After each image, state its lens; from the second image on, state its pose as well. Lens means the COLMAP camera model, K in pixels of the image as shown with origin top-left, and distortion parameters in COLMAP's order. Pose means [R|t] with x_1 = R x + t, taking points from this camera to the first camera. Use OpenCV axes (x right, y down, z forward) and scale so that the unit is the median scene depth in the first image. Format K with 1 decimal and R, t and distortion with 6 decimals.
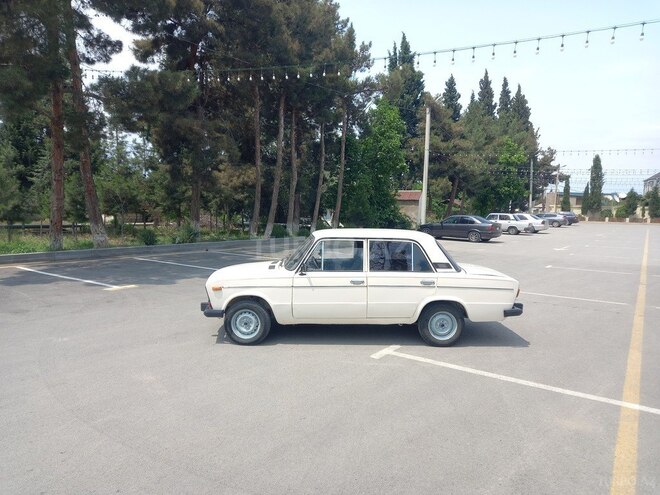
lens RADIAL K [[468.7, 0, 336.0], [0, 468.7, 248.7], [0, 0, 1]] dist [0.079481, -0.057159]
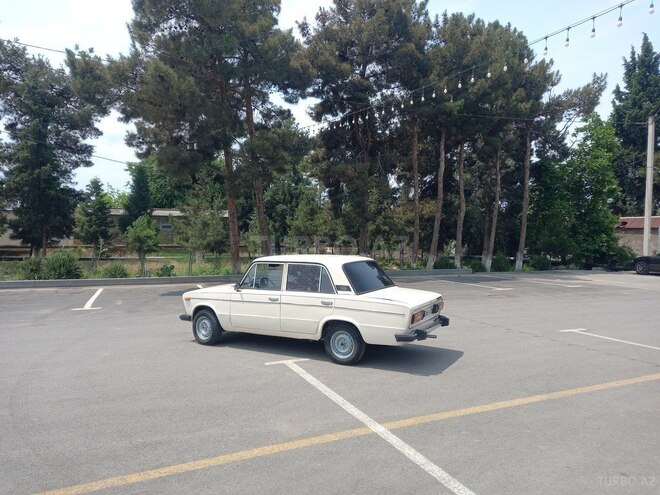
lens RADIAL K [[472.2, 0, 338.2], [0, 472.2, 247.8], [0, 0, 1]] dist [0.084368, -0.064634]
pose [[0.863882, -0.004243, -0.503677, 0.771279], [-0.032914, 0.997352, -0.064853, 0.014652], [0.502618, 0.072604, 0.861455, 0.057385]]
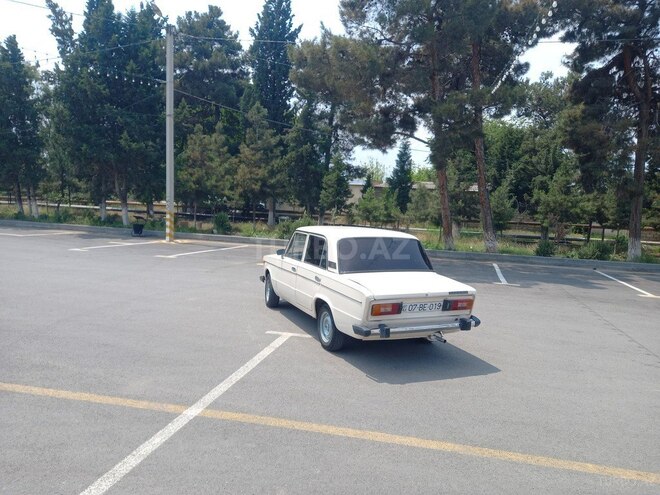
lens RADIAL K [[479.2, 0, 338.3], [0, 479.2, 244.6], [0, 0, 1]] dist [0.073581, -0.062877]
pose [[0.373067, 0.073344, -0.924901, 1.148385], [-0.116255, 0.992709, 0.031829, -0.038728], [0.920492, 0.095649, 0.378873, 0.645554]]
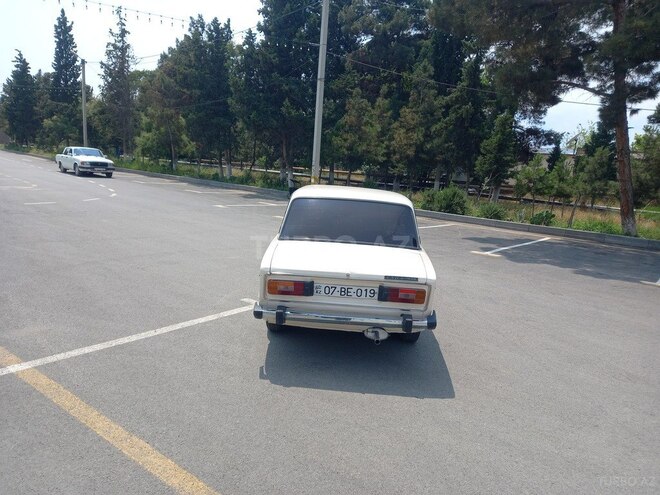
lens RADIAL K [[479.2, 0, 338.3], [0, 479.2, 244.6], [0, 0, 1]] dist [0.073581, -0.062877]
pose [[-0.058150, 0.140554, -0.988364, 1.034314], [-0.156886, 0.976451, 0.148090, -0.073010], [0.985903, 0.163672, -0.034730, 1.143296]]
